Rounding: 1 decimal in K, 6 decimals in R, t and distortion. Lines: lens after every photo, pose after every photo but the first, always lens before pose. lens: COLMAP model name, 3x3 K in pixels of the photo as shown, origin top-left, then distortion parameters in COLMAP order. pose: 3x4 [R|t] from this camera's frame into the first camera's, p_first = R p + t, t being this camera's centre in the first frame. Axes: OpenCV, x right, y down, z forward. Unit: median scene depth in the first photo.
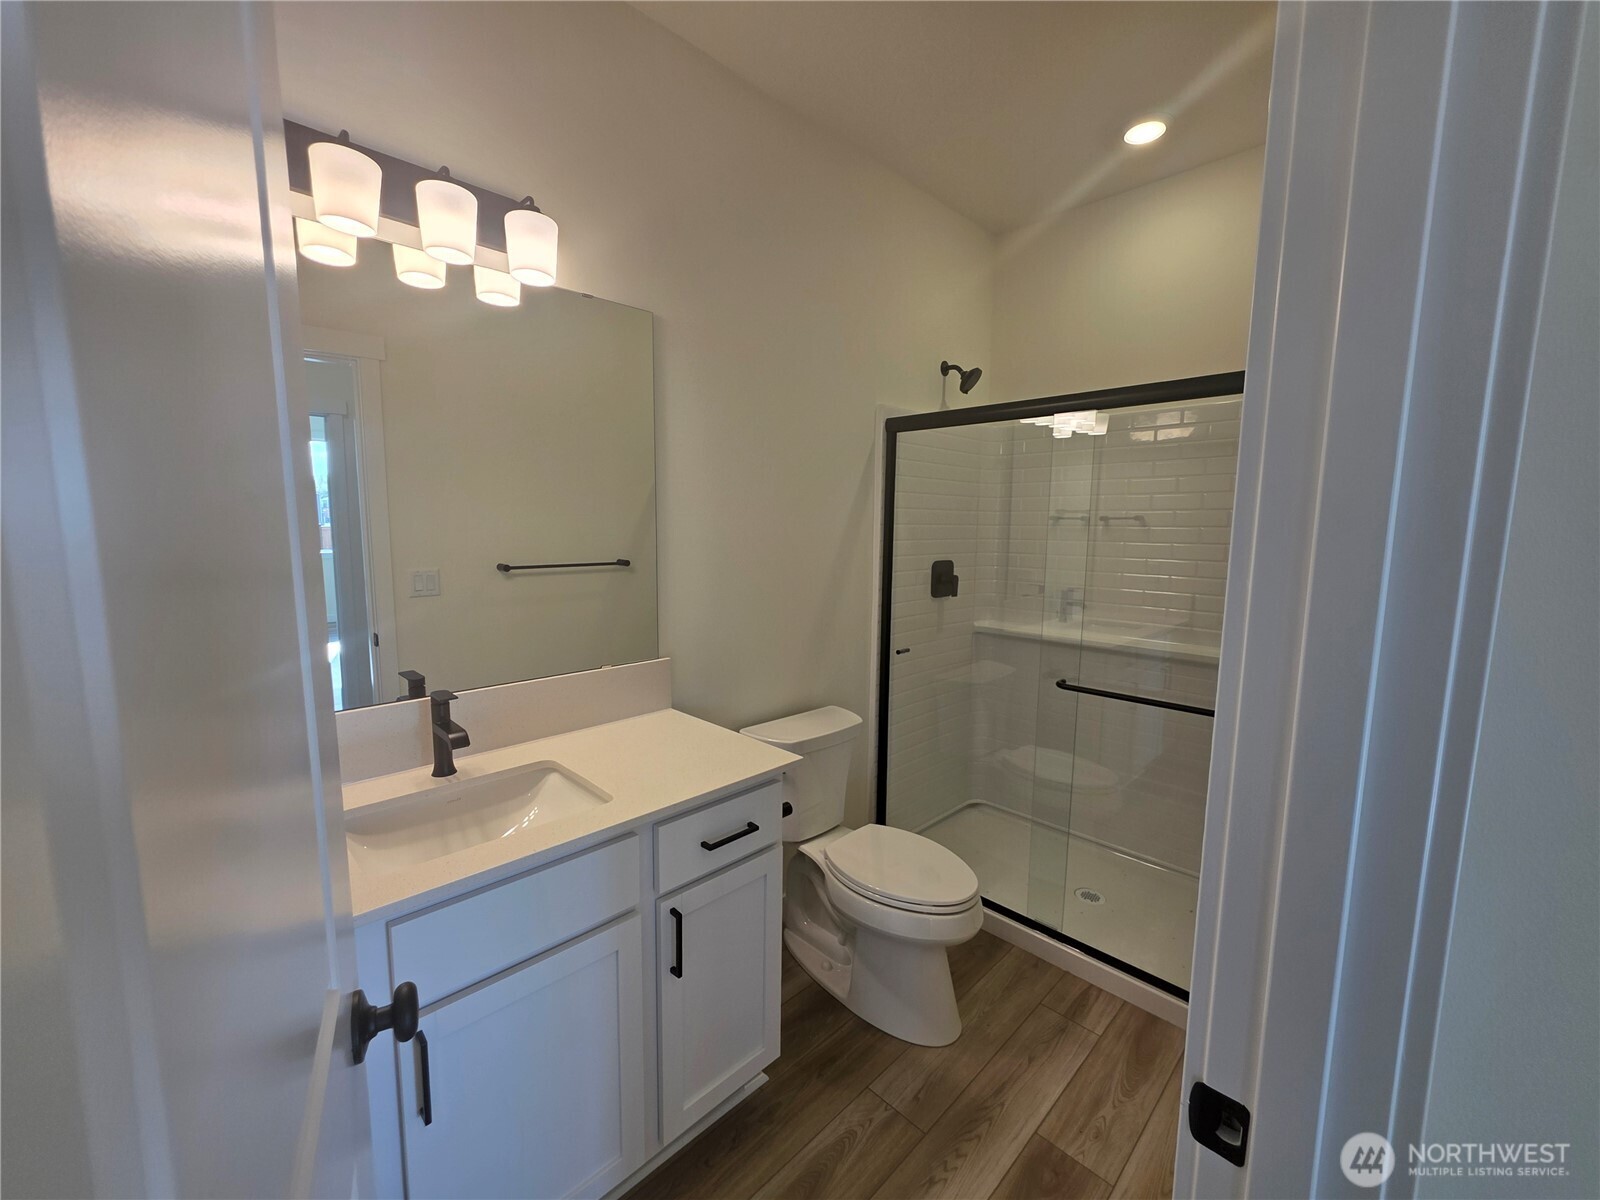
lens RADIAL K [[637.2, 0, 800.0], [0, 637.2, 600.0], [0, 0, 1]] dist [0.007447, 0.000002]
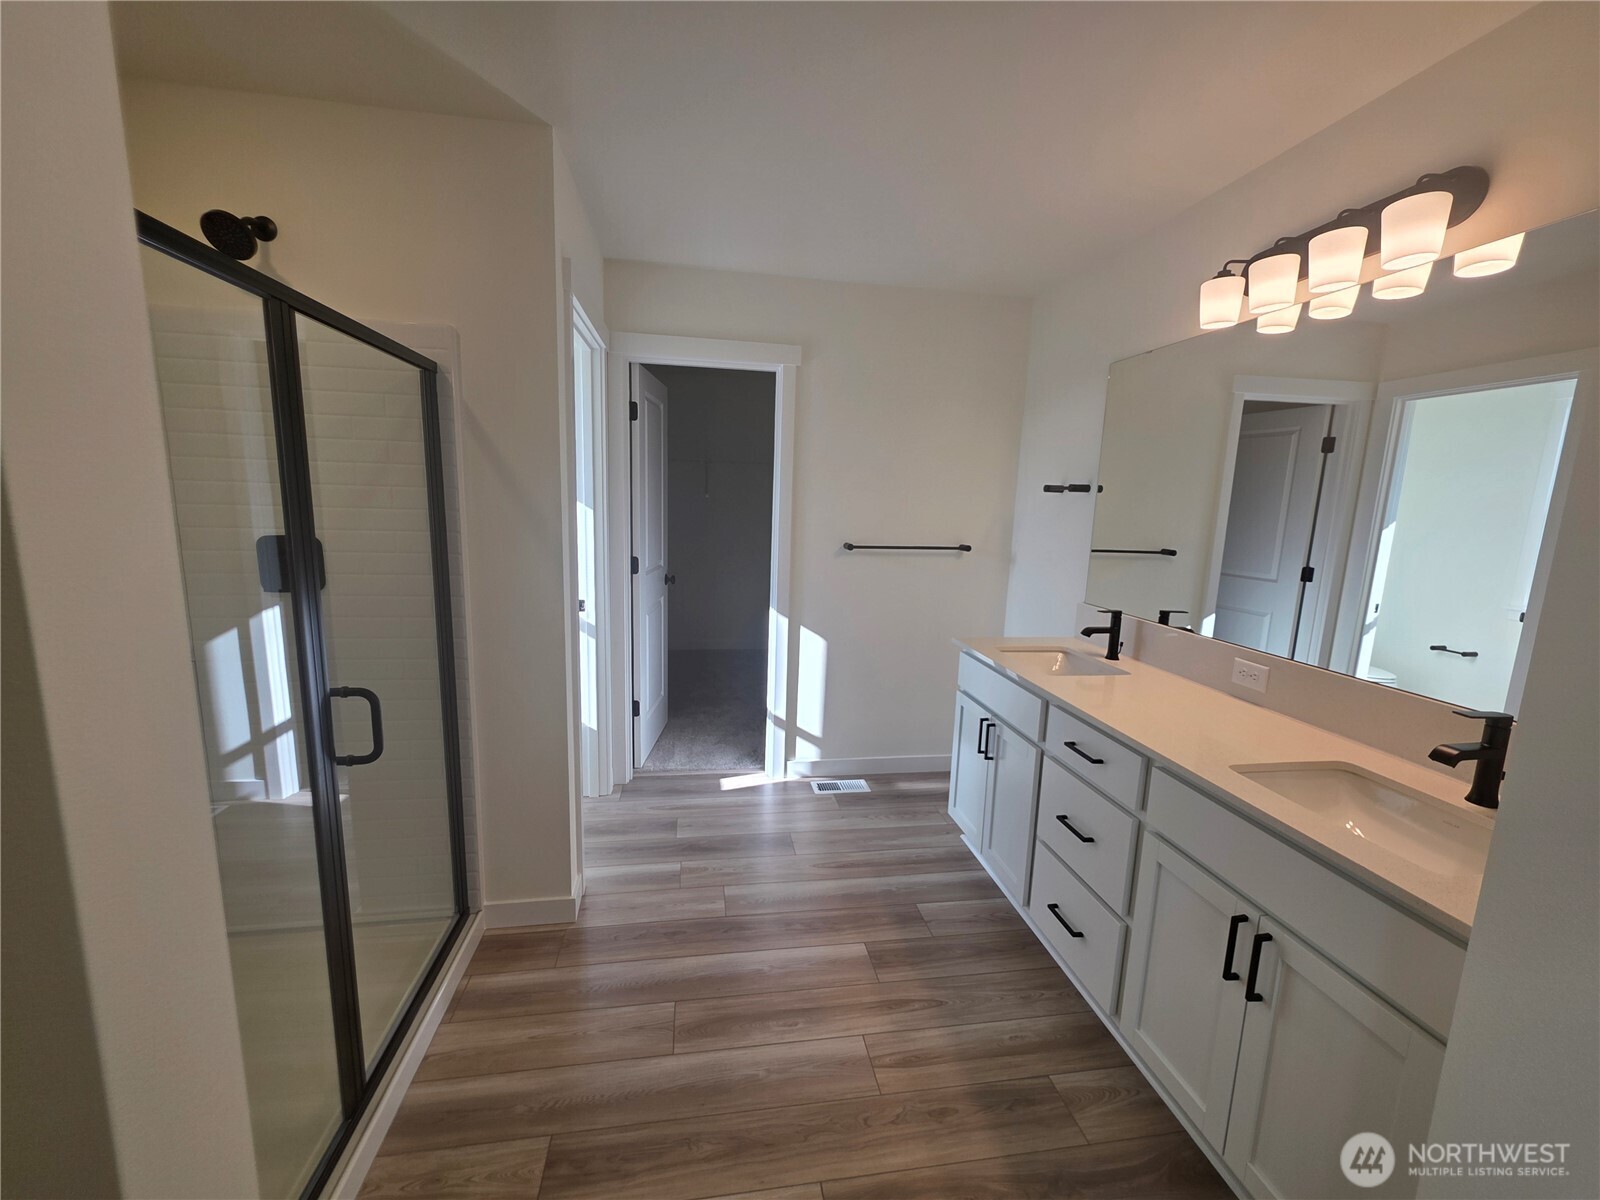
lens RADIAL K [[637.2, 0, 800.0], [0, 637.2, 600.0], [0, 0, 1]] dist [0.007447, 0.000002]
pose [[-0.578951, 0.105194, -0.808548, 0.979538], [-0.131523, 0.966608, 0.219933, -0.105420], [0.804685, 0.233674, -0.545783, 0.944397]]
